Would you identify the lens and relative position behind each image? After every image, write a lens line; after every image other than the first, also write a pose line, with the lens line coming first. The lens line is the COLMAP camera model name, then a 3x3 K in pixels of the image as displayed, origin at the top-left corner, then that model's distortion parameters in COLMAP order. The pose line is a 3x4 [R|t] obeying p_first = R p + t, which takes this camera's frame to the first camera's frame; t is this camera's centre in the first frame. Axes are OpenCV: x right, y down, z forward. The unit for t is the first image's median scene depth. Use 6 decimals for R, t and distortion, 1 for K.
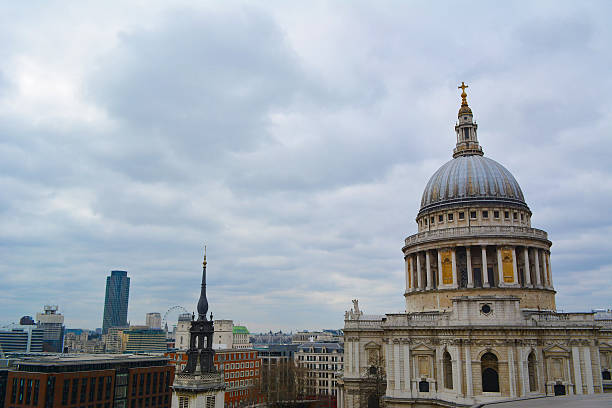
lens RADIAL K [[537.9, 0, 305.3], [0, 537.9, 204.9], [0, 0, 1]] dist [-0.023916, 0.014062]
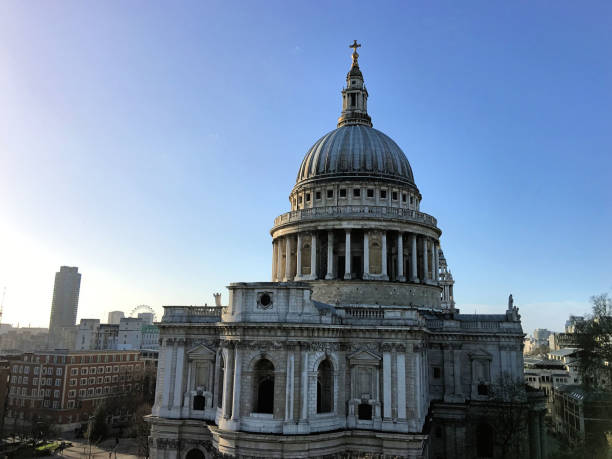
lens RADIAL K [[544.9, 0, 305.4], [0, 544.9, 218.2], [0, 0, 1]] dist [0.061897, -0.095474]
pose [[0.999320, 0.021827, 0.029732, 0.242161], [-0.022524, 0.999474, 0.023340, 0.041366], [-0.029207, -0.023994, 0.999285, 0.163085]]
